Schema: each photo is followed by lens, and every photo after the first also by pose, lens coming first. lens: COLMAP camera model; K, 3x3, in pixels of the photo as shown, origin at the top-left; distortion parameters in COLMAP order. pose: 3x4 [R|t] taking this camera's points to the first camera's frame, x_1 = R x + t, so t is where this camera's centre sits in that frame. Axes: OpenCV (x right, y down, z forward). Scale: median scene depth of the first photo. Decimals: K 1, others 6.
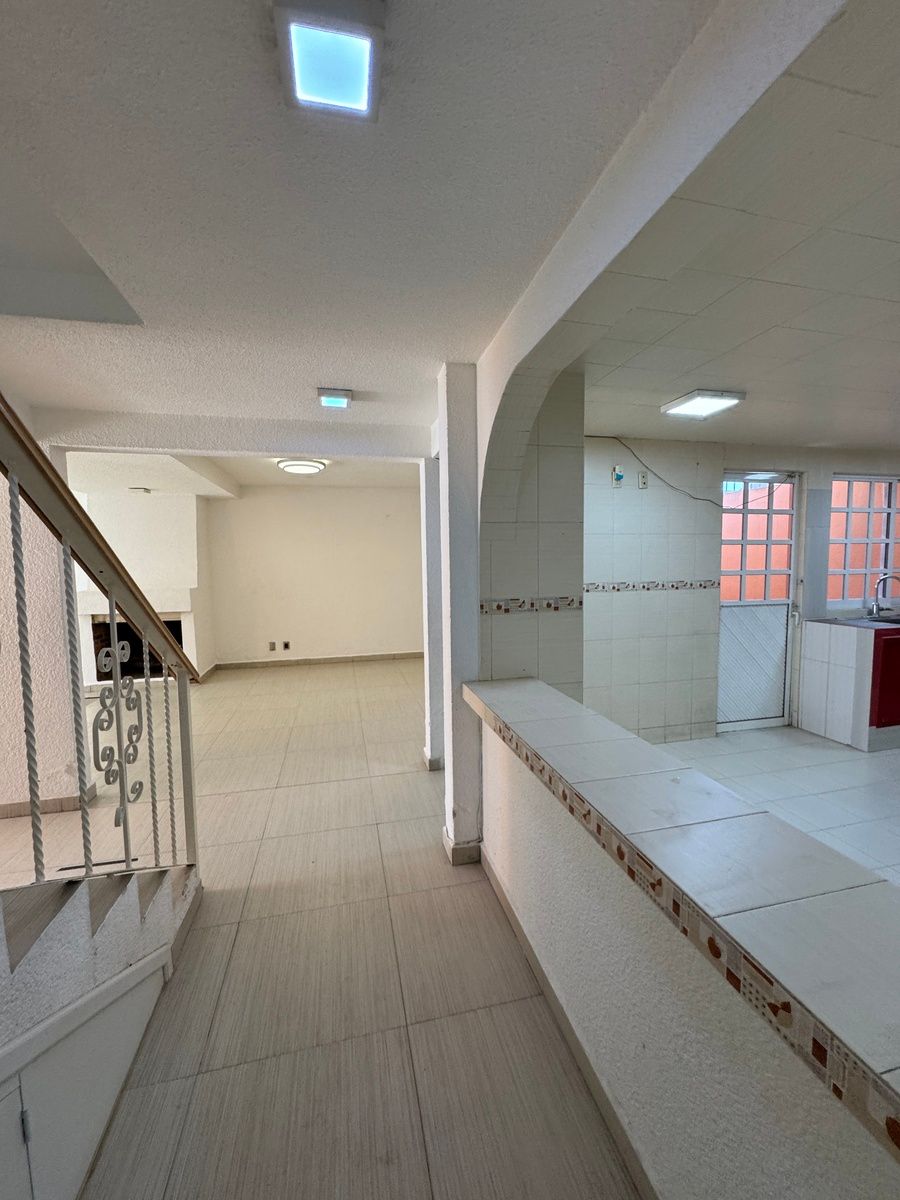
lens RADIAL K [[480.5, 0, 448.8], [0, 480.5, 599.1], [0, 0, 1]] dist [-0.002479, 0.000334]
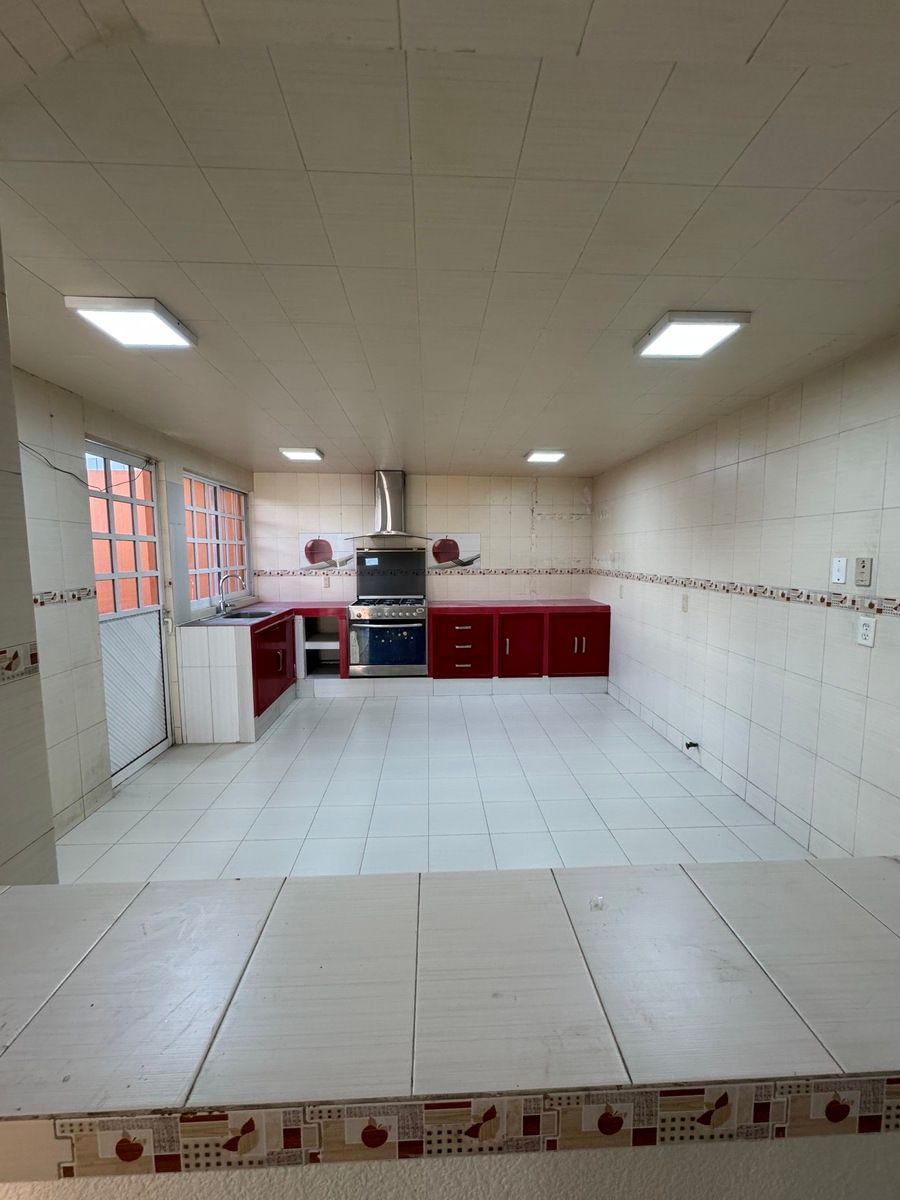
lens RADIAL K [[480.5, 0, 452.0], [0, 480.5, 599.0], [0, 0, 1]] dist [-0.002479, 0.000334]
pose [[0.185454, -0.079774, 0.979410, -0.052288], [0.078872, 0.994692, 0.066084, -0.028239], [-0.979483, 0.064992, 0.190761, 0.341185]]
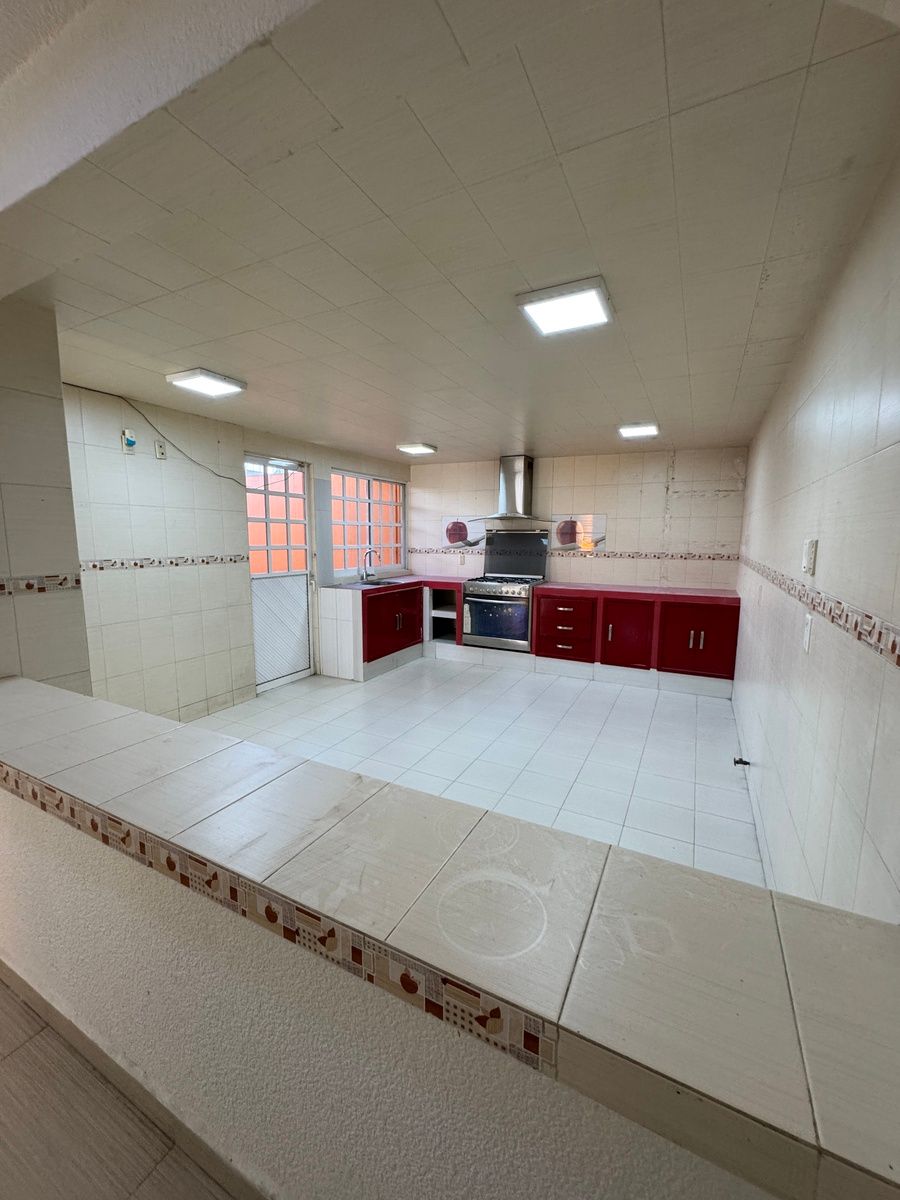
lens RADIAL K [[480.5, 0, 449.9], [0, 480.5, 599.6], [0, 0, 1]] dist [-0.002479, 0.000334]
pose [[0.649407, -0.082189, 0.755986, 0.032480], [0.045203, 0.996556, 0.069513, 0.007016], [-0.759096, -0.010969, 0.650886, -0.053563]]
